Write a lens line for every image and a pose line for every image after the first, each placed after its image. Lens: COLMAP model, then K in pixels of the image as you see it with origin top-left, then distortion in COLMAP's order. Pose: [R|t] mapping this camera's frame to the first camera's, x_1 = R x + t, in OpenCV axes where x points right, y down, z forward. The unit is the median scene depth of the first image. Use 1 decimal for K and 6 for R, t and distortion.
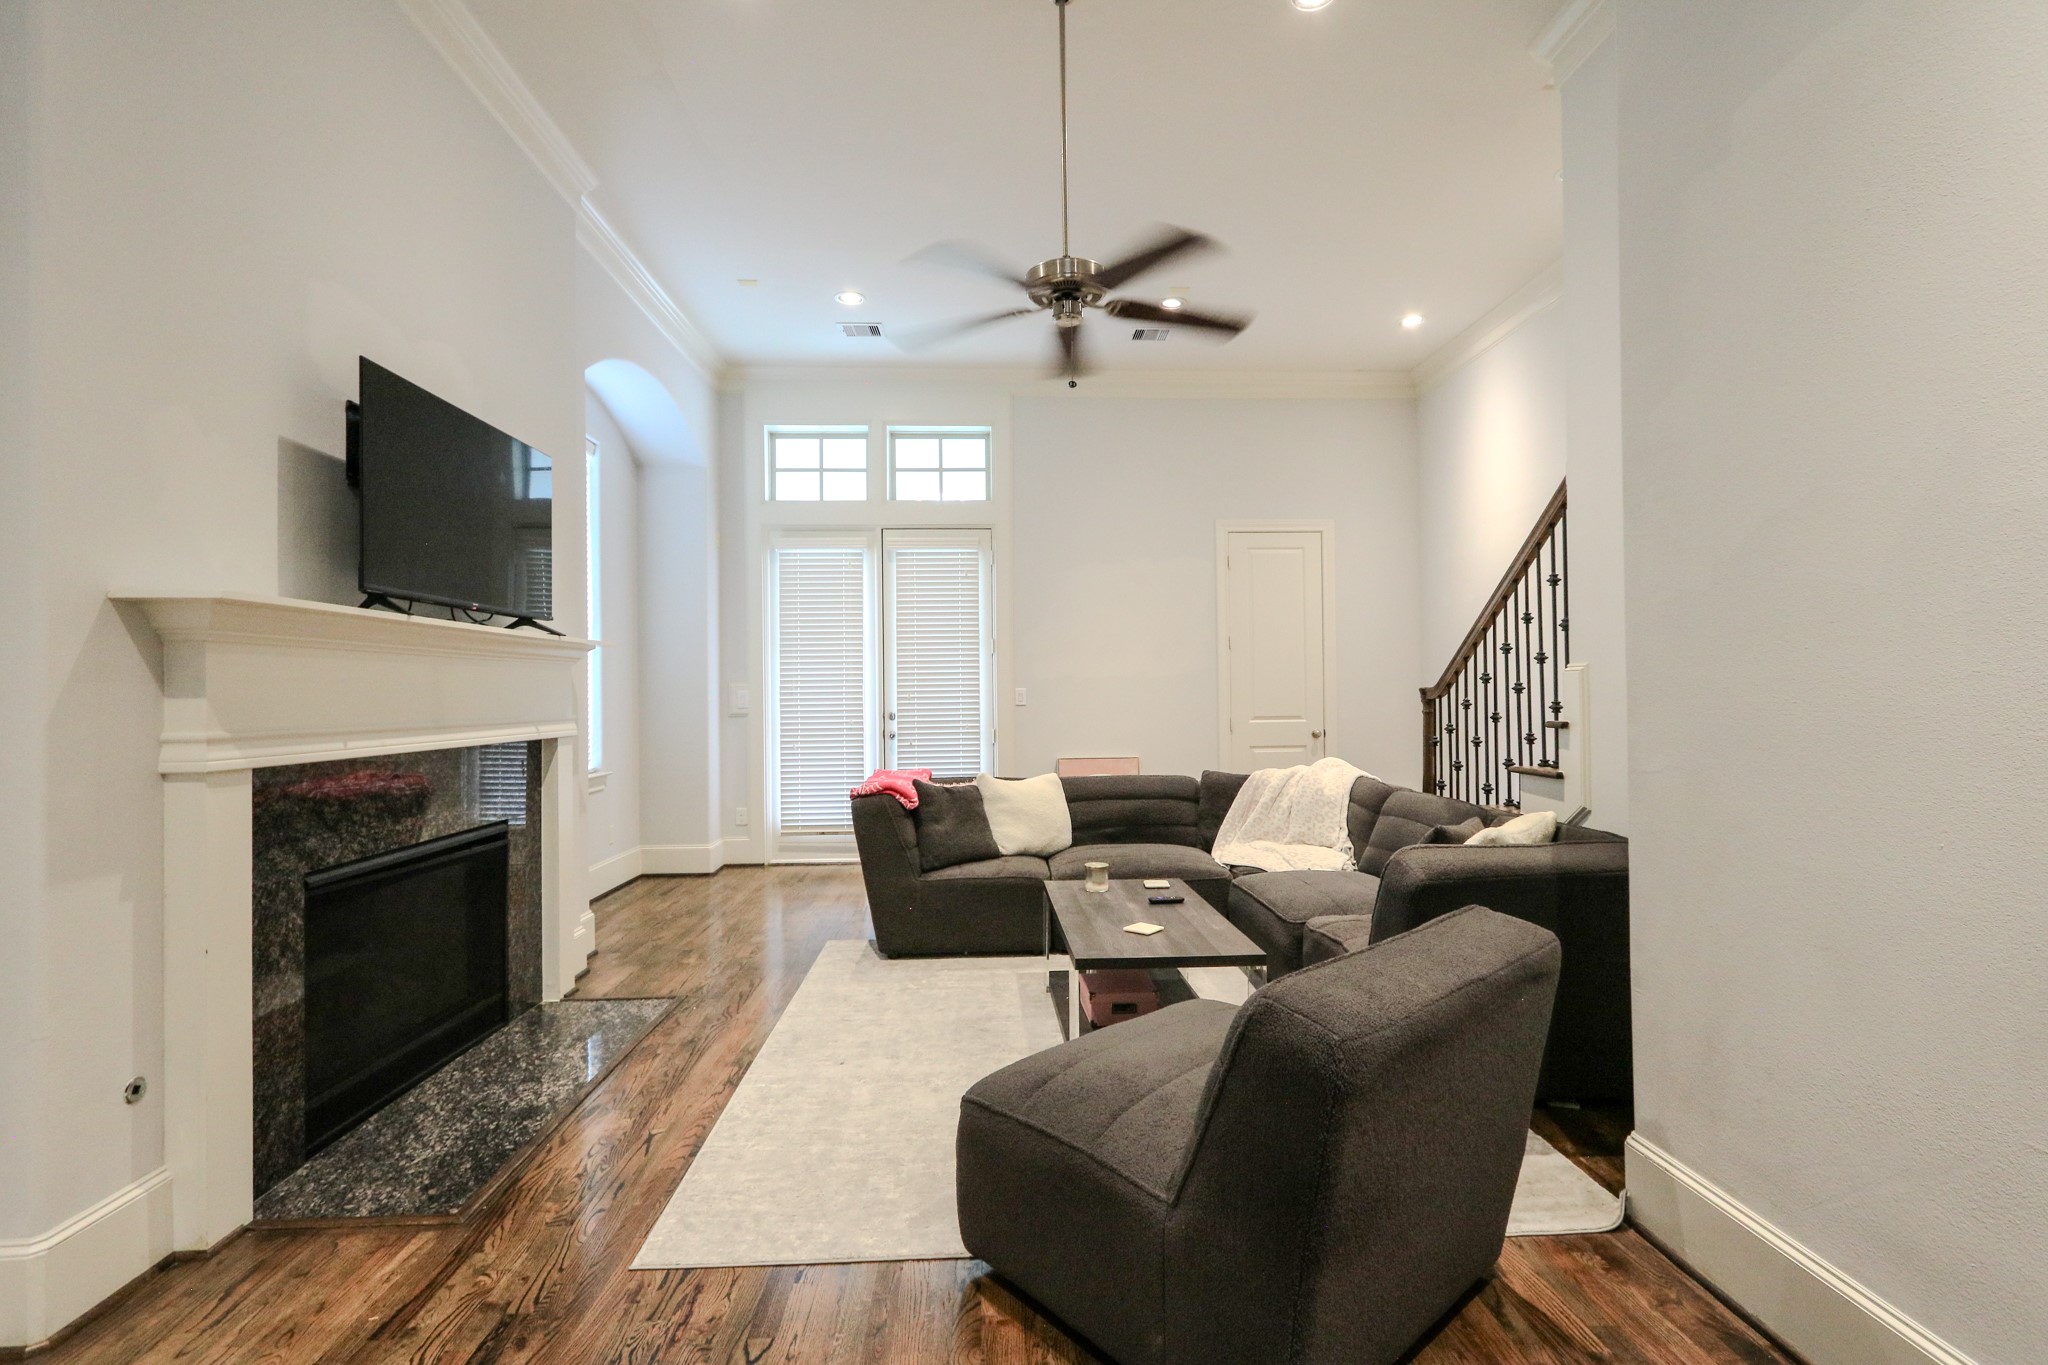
lens RADIAL K [[936.9, 0, 1036.4], [0, 936.9, 682.0], [0, 0, 1]] dist [0.002809, -0.001808]
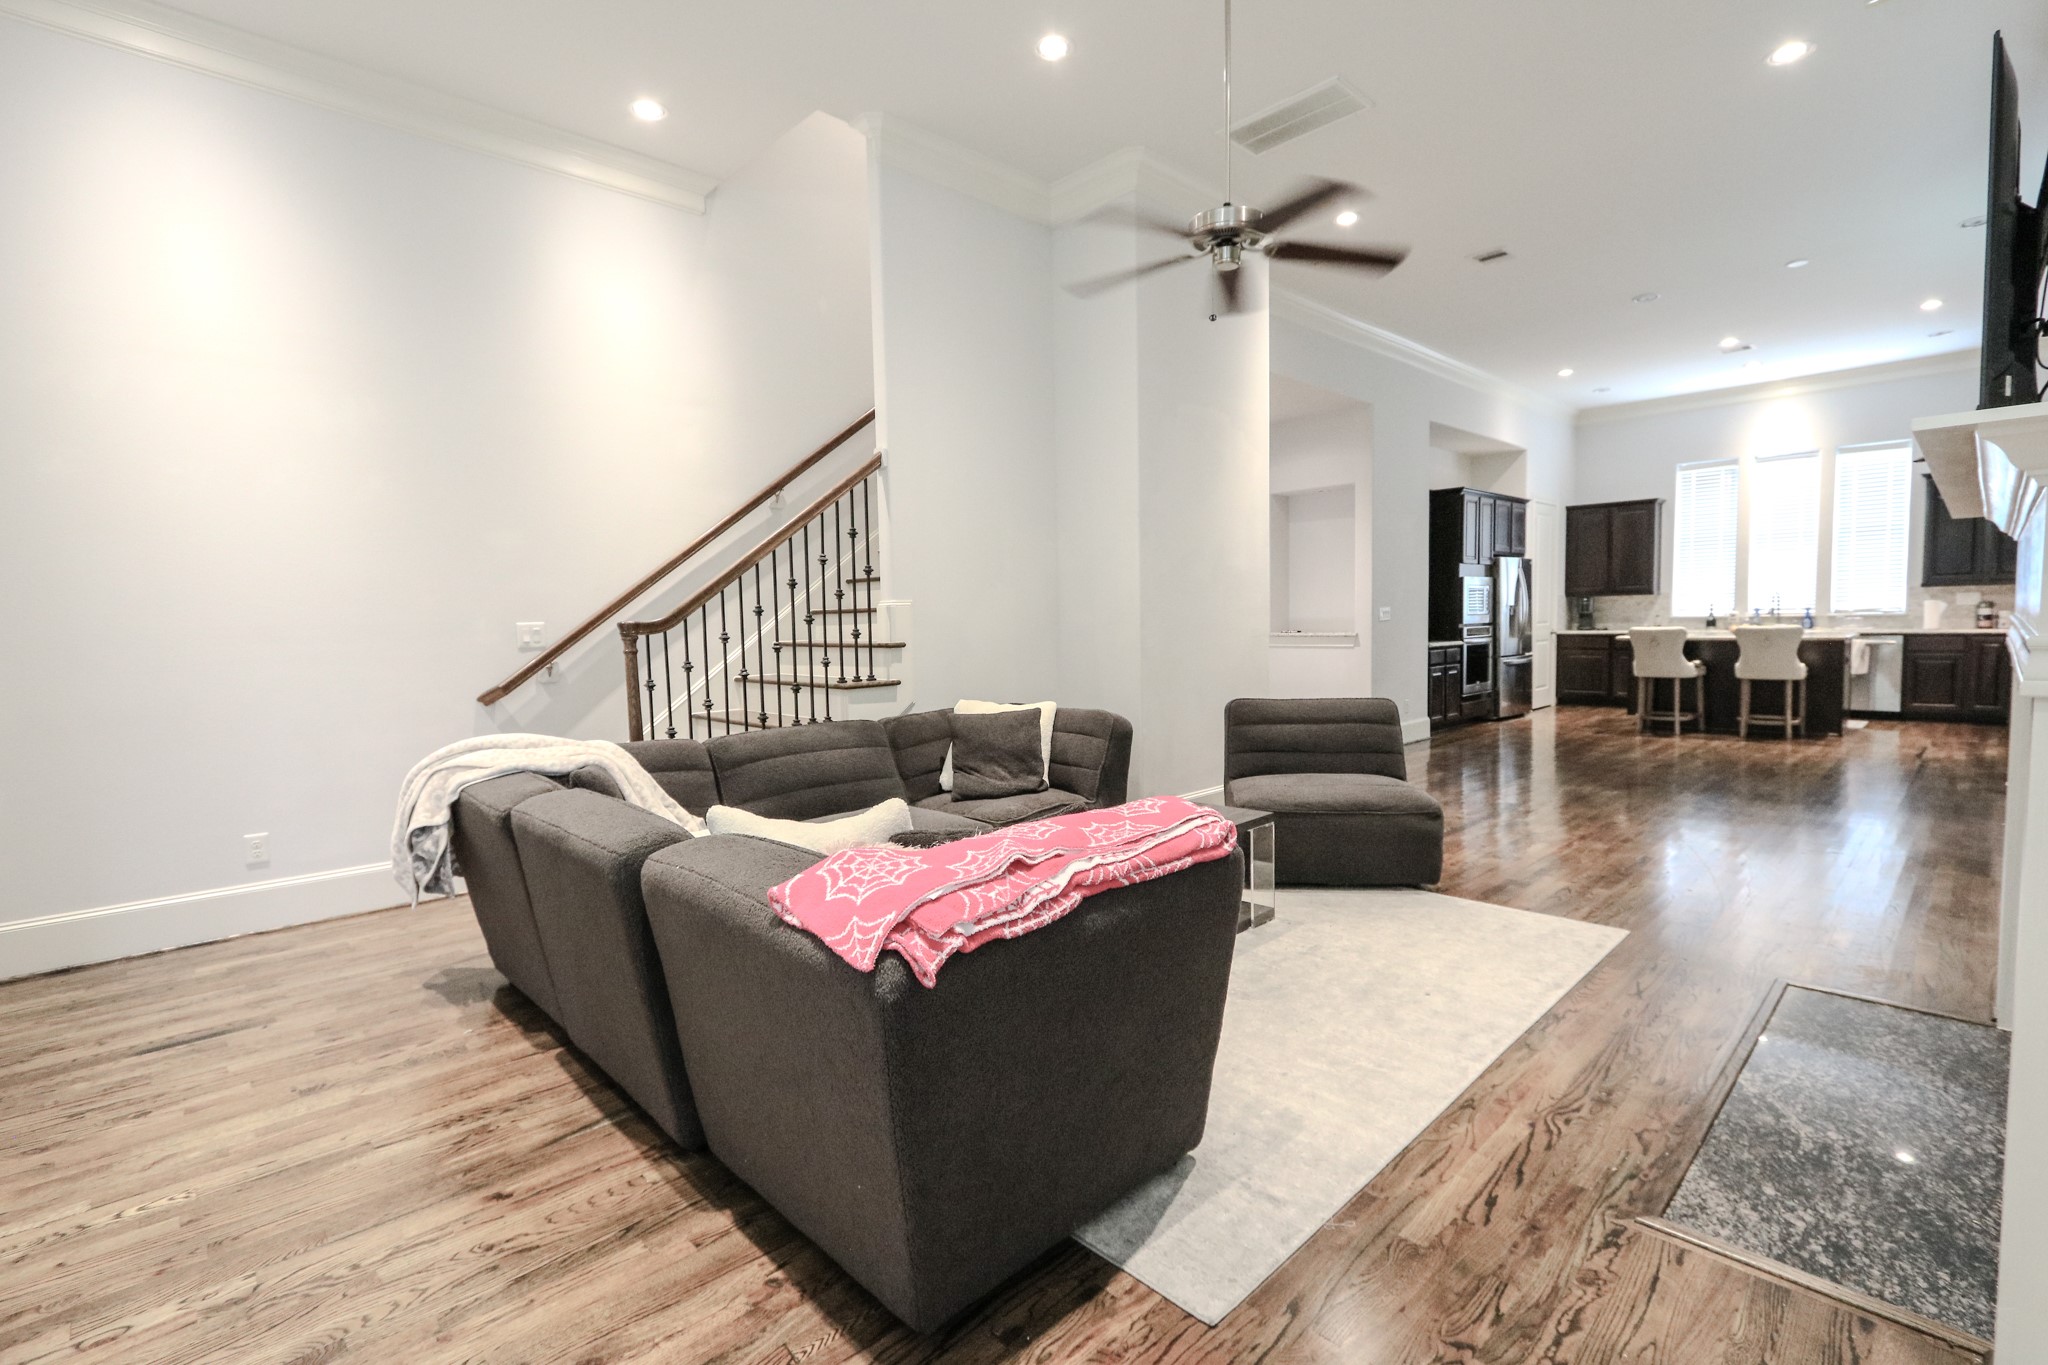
lens RADIAL K [[936.9, 0, 1037.2], [0, 936.9, 681.5], [0, 0, 1]] dist [0.002809, -0.001808]
pose [[-0.659087, -0.026708, 0.751592, -0.421643], [0.020949, 0.998329, 0.053847, 0.020911], [-0.751774, 0.051235, -0.657427, 1.233660]]
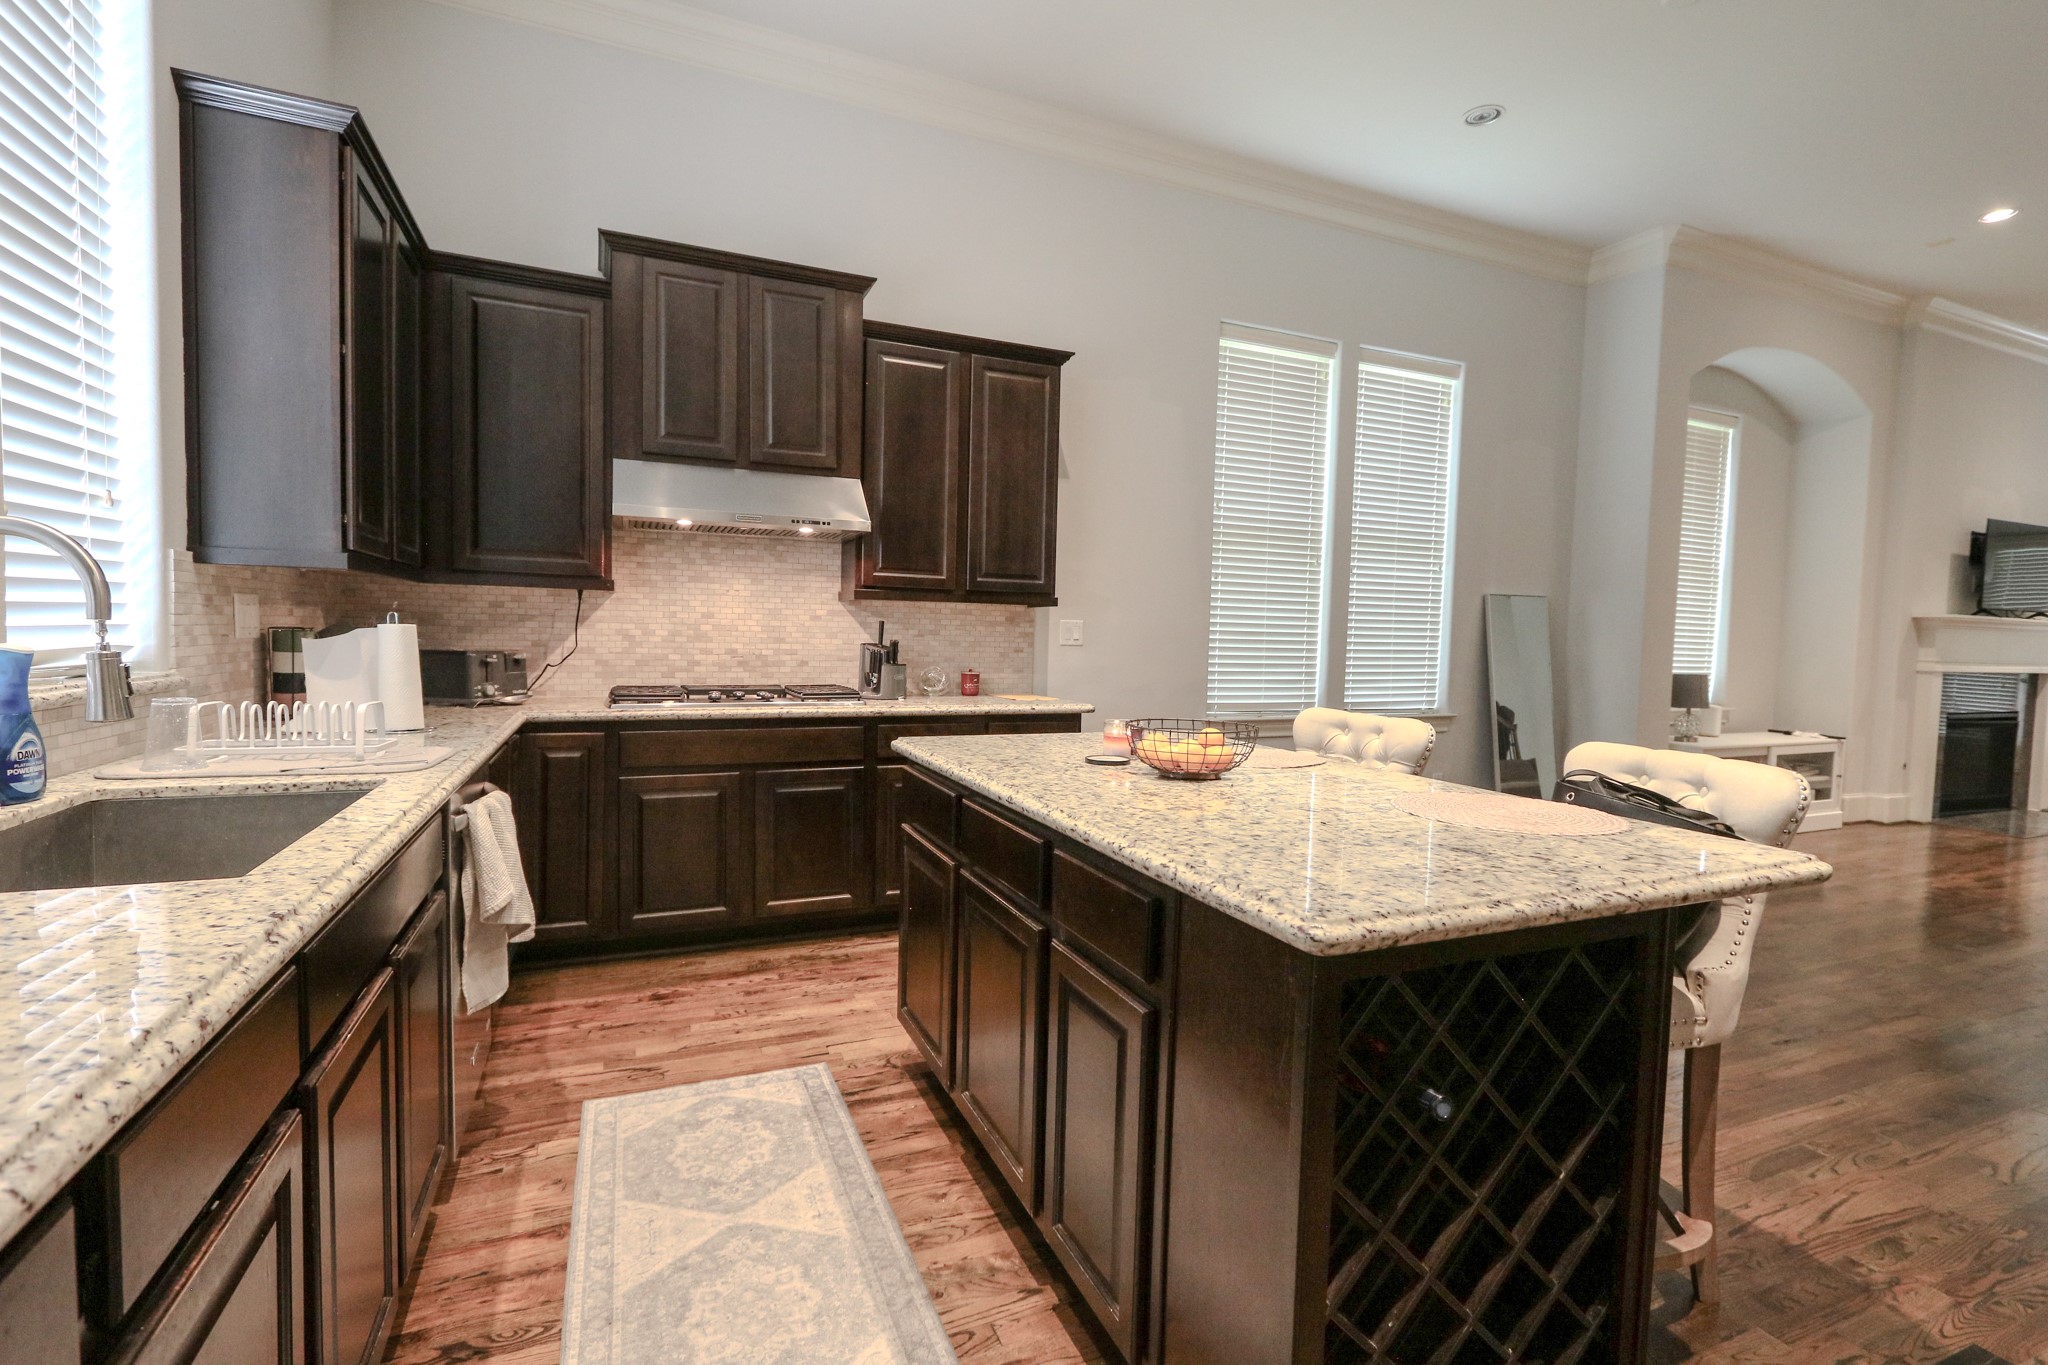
lens RADIAL K [[936.9, 0, 1035.3], [0, 936.9, 683.1], [0, 0, 1]] dist [0.002809, -0.001808]
pose [[0.353930, 0.071242, -0.932555, 0.417340], [-0.017784, 0.997427, 0.069448, -0.012247], [0.935103, -0.007996, 0.354287, -1.246628]]
